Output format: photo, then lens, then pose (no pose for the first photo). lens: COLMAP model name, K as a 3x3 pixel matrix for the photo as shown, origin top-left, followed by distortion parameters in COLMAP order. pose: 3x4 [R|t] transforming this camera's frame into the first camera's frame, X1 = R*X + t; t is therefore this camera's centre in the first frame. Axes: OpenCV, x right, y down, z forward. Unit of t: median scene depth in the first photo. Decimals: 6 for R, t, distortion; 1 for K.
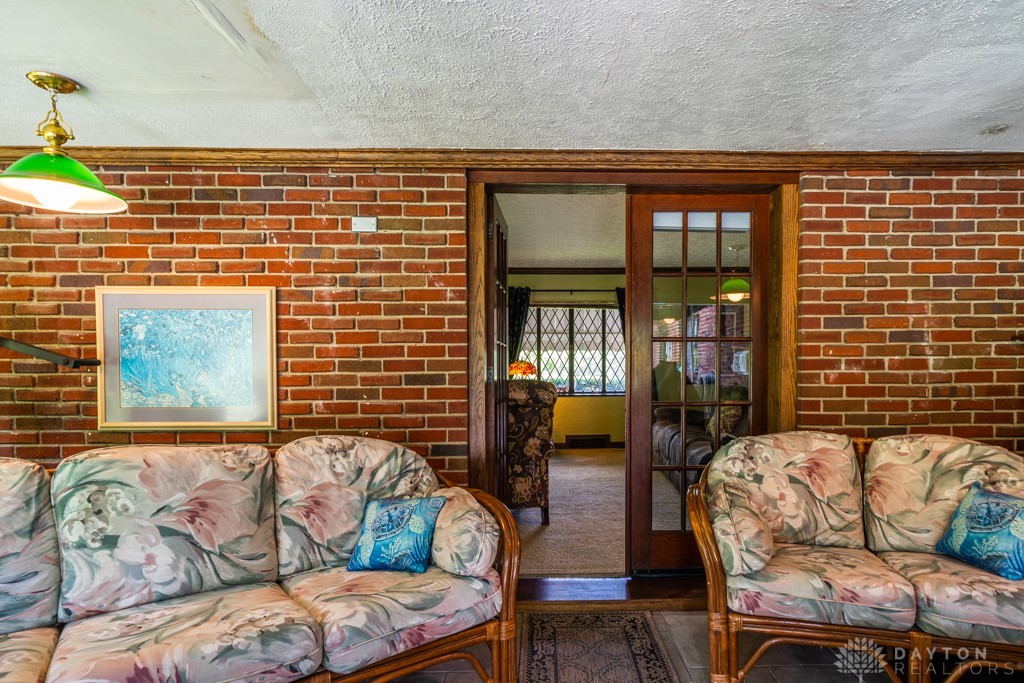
lens RADIAL K [[574.1, 0, 548.6], [0, 574.1, 371.0], [0, 0, 1]] dist [0.005954, 0.002320]
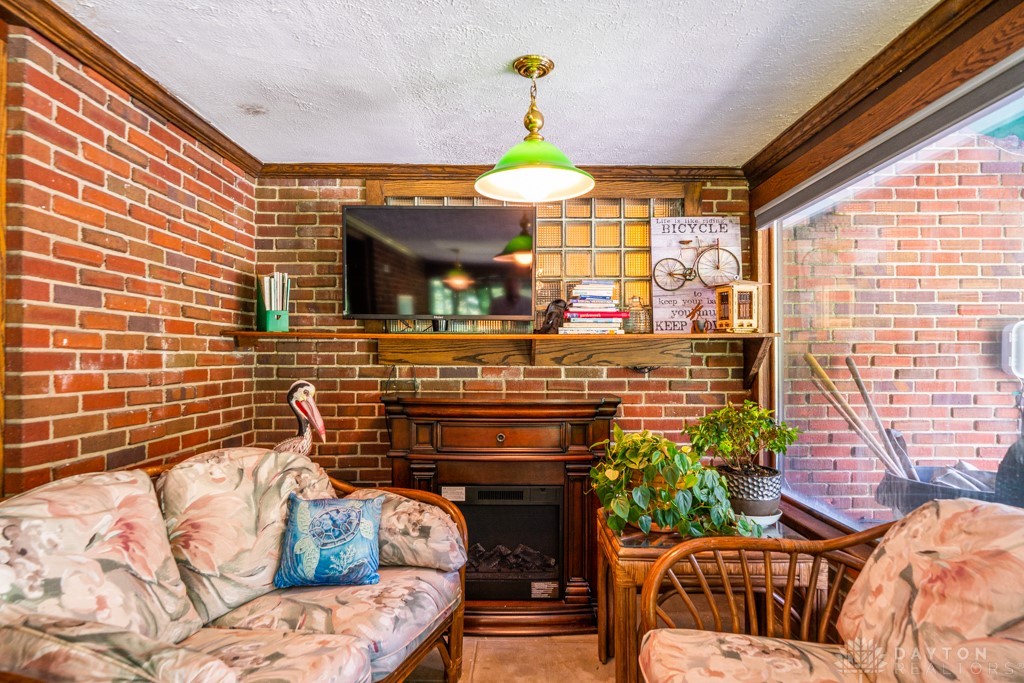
lens RADIAL K [[574.1, 0, 512.0], [0, 574.1, 352.6], [0, 0, 1]] dist [0.005954, 0.002320]
pose [[0.030732, 0.015375, 0.999409, -0.122041], [-0.000940, 0.999882, -0.015353, -0.012095], [-0.999527, -0.000467, 0.030743, 0.511298]]
